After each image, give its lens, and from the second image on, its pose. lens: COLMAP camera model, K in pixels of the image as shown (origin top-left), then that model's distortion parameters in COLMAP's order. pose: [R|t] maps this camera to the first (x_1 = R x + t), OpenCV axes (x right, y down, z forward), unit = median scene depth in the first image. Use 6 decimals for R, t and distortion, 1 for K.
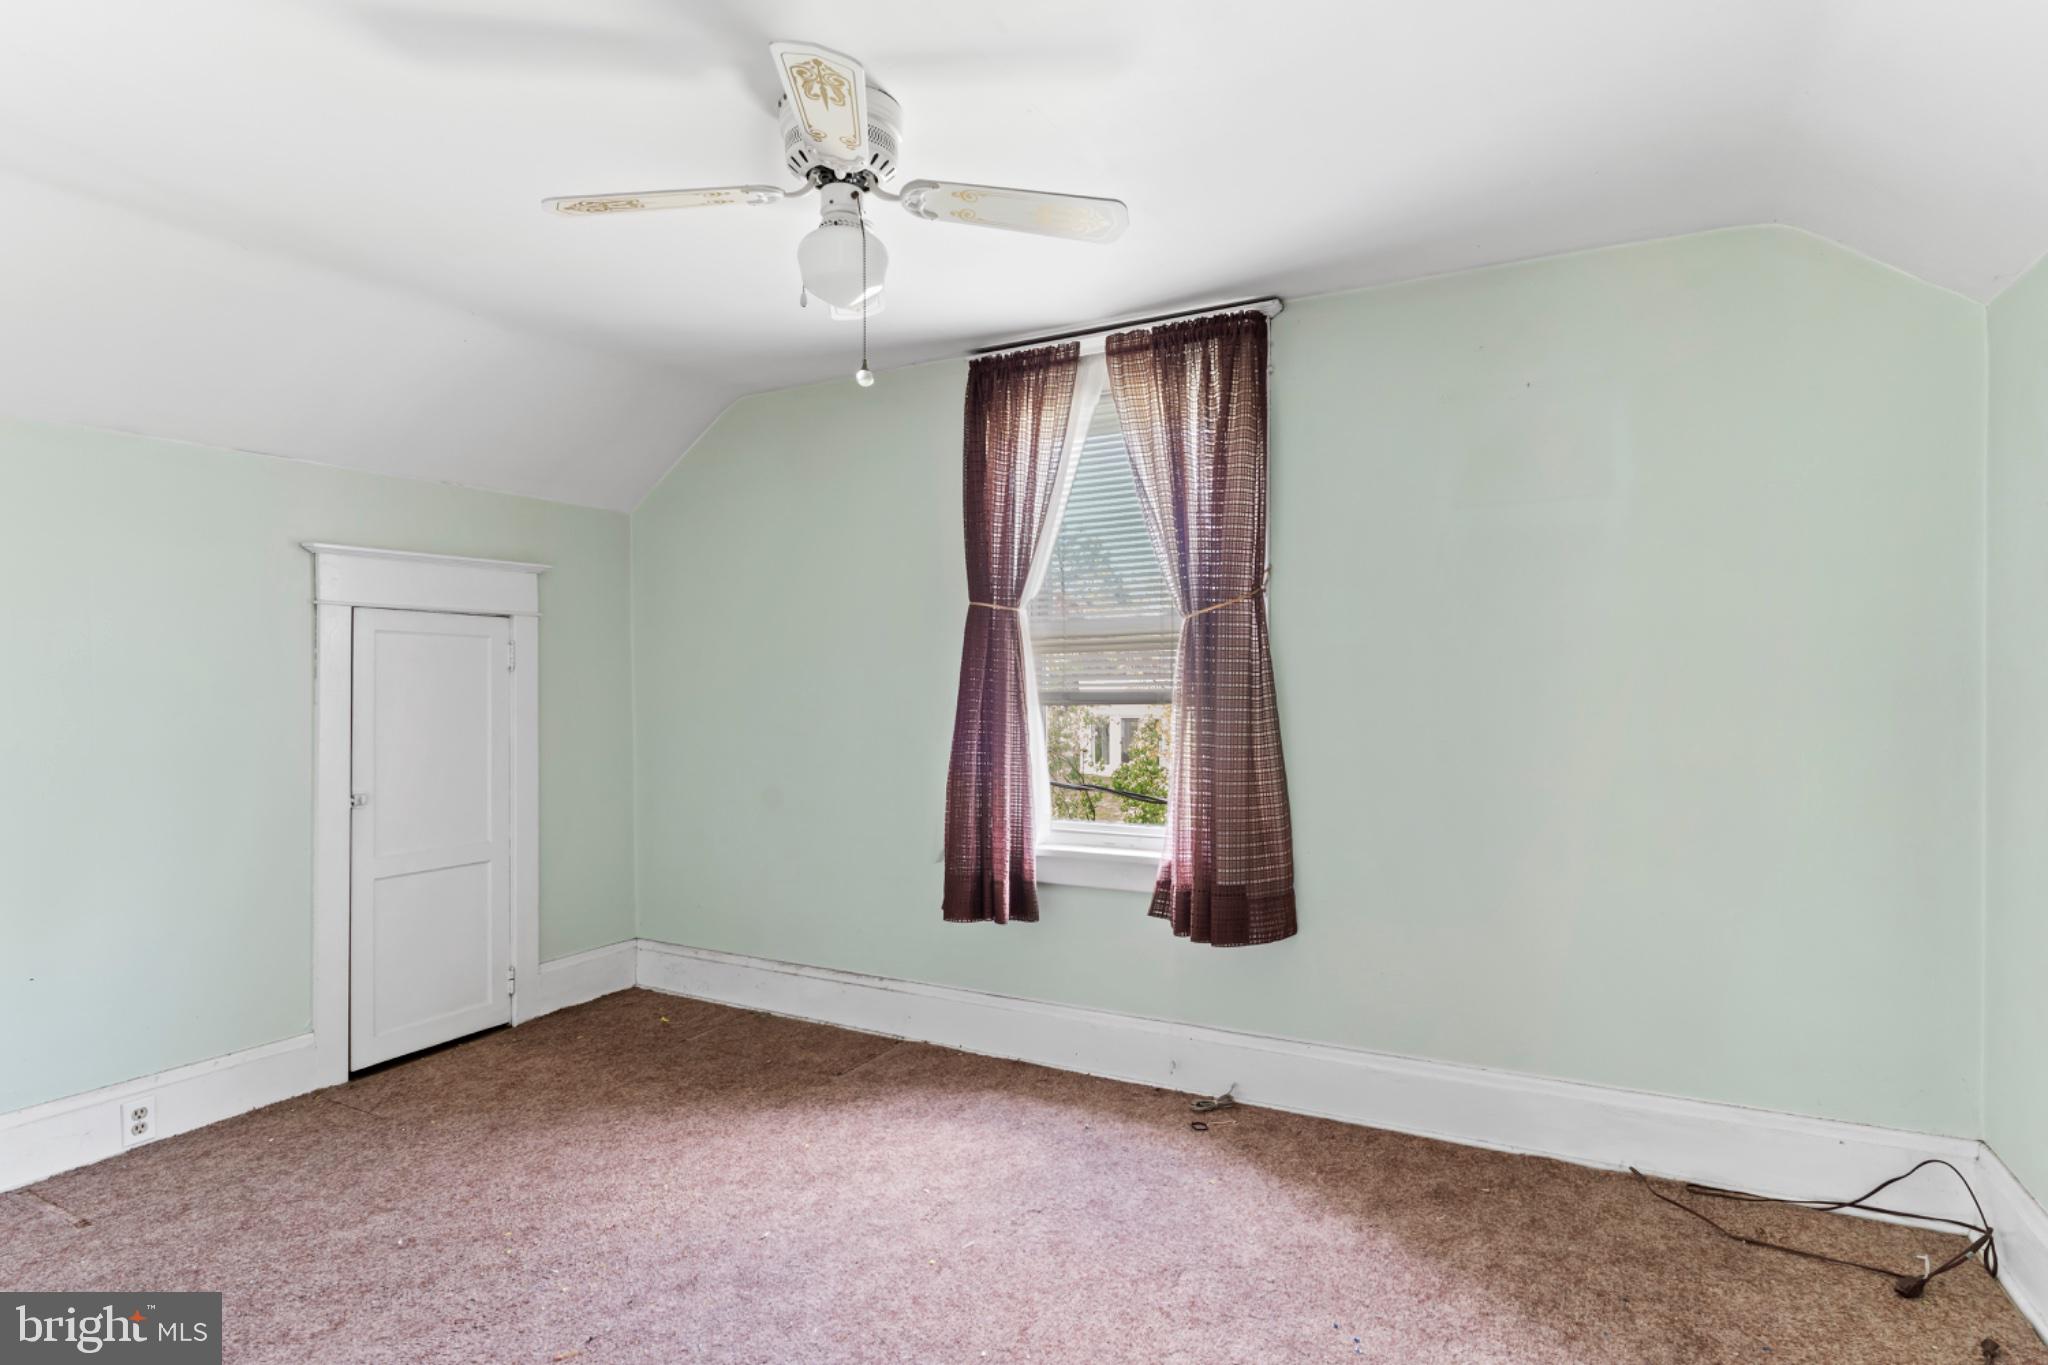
lens RADIAL K [[1067.8, 0, 1027.1], [0, 1067.8, 683.5], [0, 0, 1]] dist [-0.009517, 0.006207]
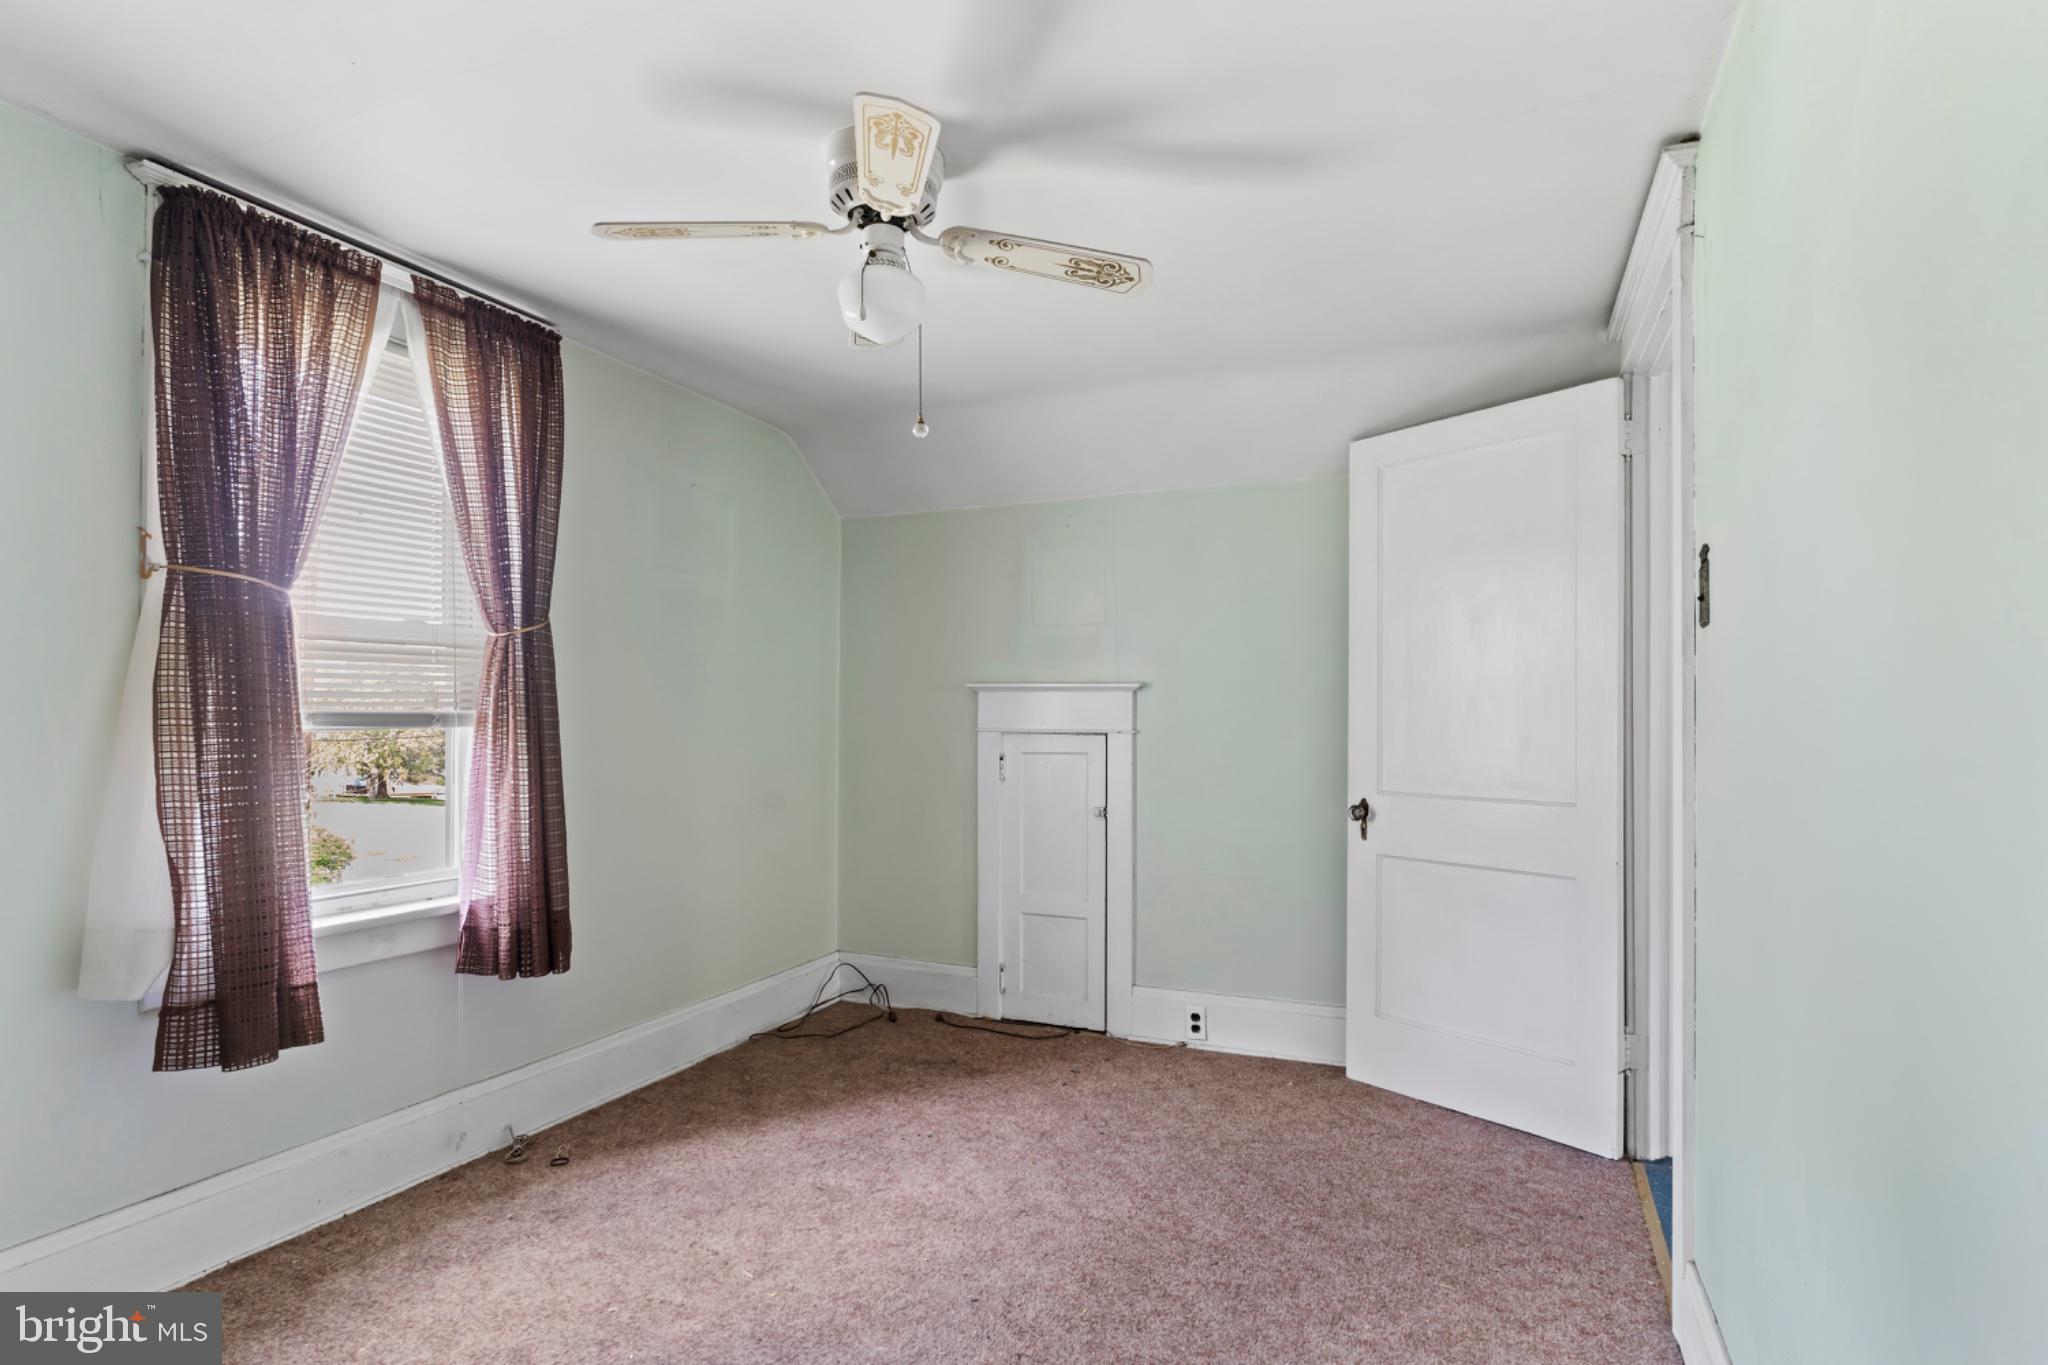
lens RADIAL K [[1067.8, 0, 1026.6], [0, 1067.8, 691.7], [0, 0, 1]] dist [-0.009517, 0.006207]
pose [[-0.079968, 0.026041, 0.996457, -0.816773], [-0.008760, 0.999602, -0.026826, 0.010724], [-0.996759, -0.010874, -0.079708, 0.635101]]
